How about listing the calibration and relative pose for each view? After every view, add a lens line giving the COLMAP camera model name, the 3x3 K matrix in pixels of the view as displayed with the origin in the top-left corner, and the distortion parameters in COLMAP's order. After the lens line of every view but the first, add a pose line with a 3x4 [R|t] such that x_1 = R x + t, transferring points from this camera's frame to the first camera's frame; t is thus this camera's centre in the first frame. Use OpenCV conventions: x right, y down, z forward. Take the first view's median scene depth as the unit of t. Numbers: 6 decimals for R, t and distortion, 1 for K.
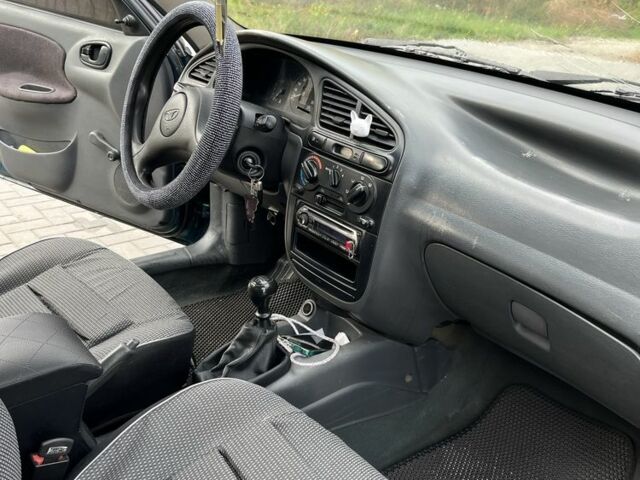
lens RADIAL K [[640.0, 0, 319.8], [0, 640.0, 268.0], [0, 0, 1]] dist [0.097494, -0.205423]
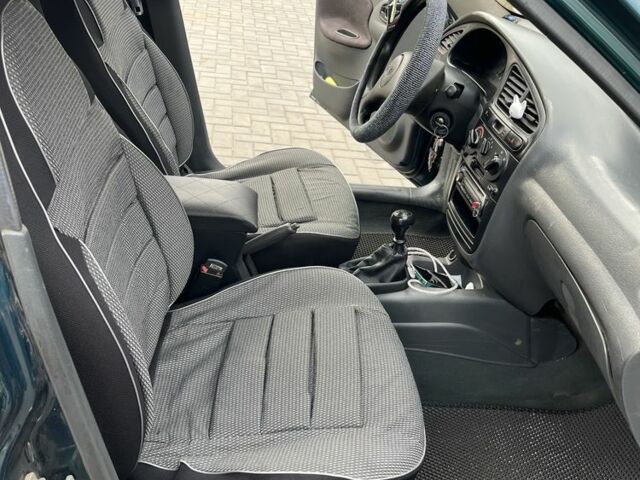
lens RADIAL K [[640.0, 0, 319.8], [0, 640.0, 268.0], [0, 0, 1]] dist [0.097494, -0.205423]
pose [[0.835581, 0.321426, -0.445522, 0.350916], [-0.295005, 0.946654, 0.129688, 0.005699], [0.463440, 0.023067, 0.885828, -0.182048]]
